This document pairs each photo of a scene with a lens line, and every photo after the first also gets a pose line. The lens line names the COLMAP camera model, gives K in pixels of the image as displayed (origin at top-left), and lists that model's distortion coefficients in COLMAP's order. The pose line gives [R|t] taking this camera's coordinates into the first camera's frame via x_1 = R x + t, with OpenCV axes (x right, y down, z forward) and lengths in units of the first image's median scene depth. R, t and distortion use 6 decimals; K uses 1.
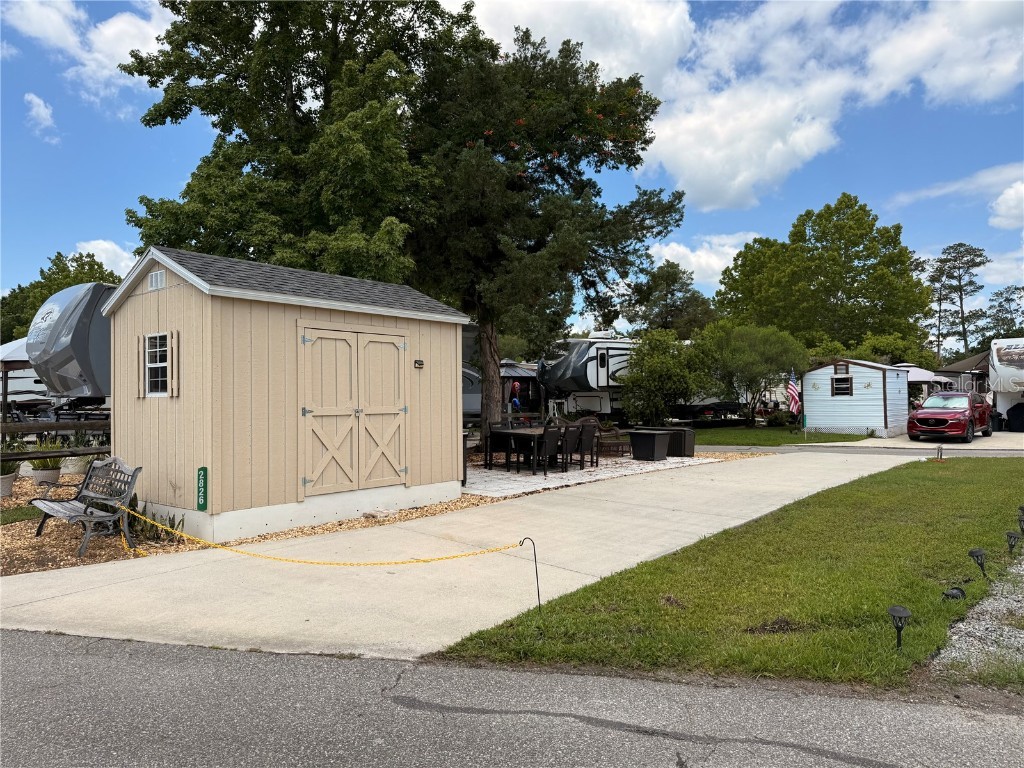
lens RADIAL K [[719.0, 0, 512.0], [0, 719.0, 384.0], [0, 0, 1]] dist [0.011602, -0.003236]
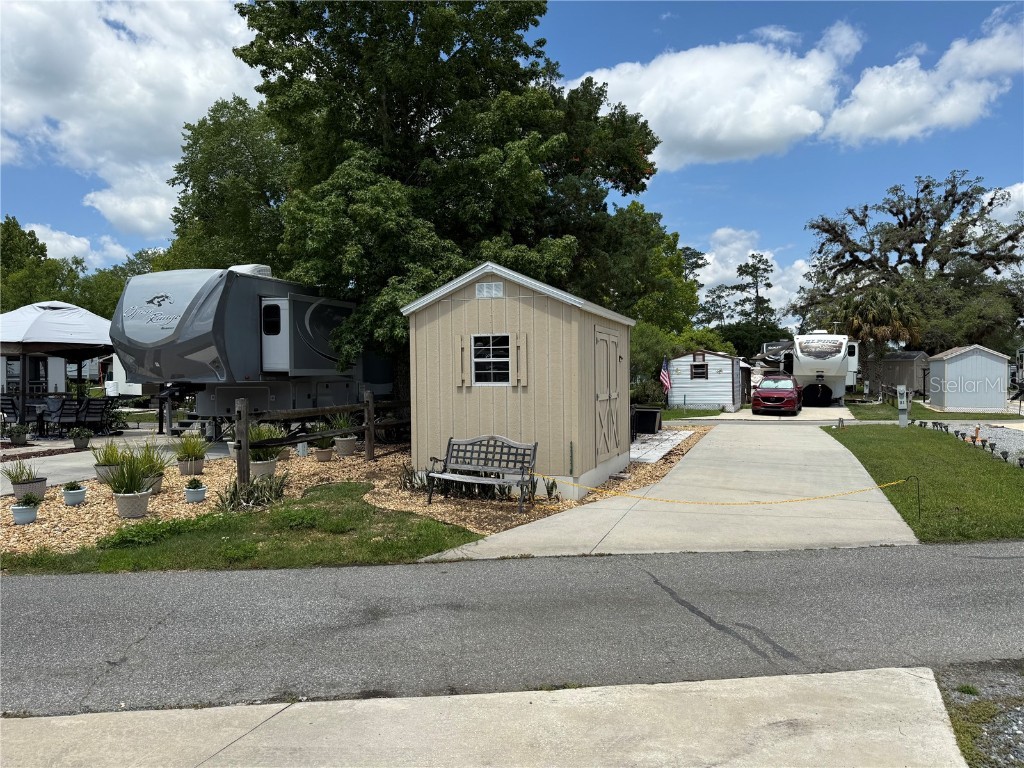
lens RADIAL K [[719.0, 0, 512.0], [0, 719.0, 384.0], [0, 0, 1]] dist [0.011602, -0.003236]
pose [[0.937668, -0.001211, 0.347531, -0.270113], [-0.008906, 0.999582, 0.027514, -0.005764], [-0.347419, -0.028894, 0.937265, -0.041730]]
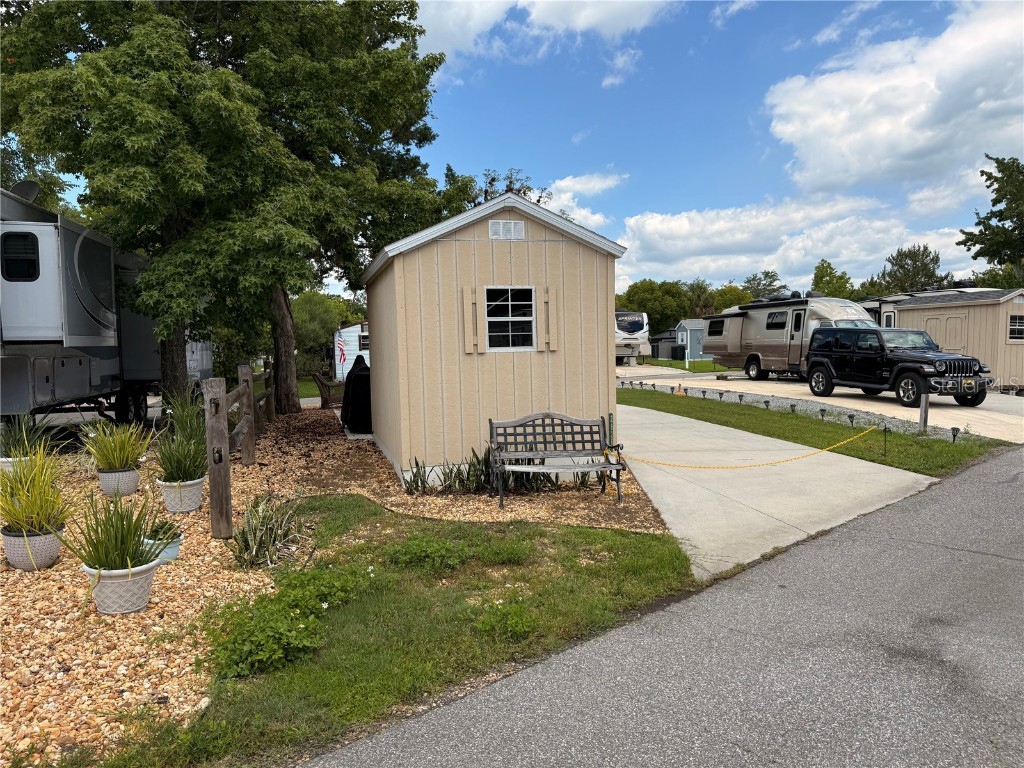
lens RADIAL K [[719.0, 0, 512.0], [0, 719.0, 384.0], [0, 0, 1]] dist [0.011602, -0.003236]
pose [[0.555798, -0.049024, 0.829871, -0.396433], [-0.001025, 0.998218, 0.059656, 0.001193], [-0.831317, -0.034008, 0.554758, 0.143707]]
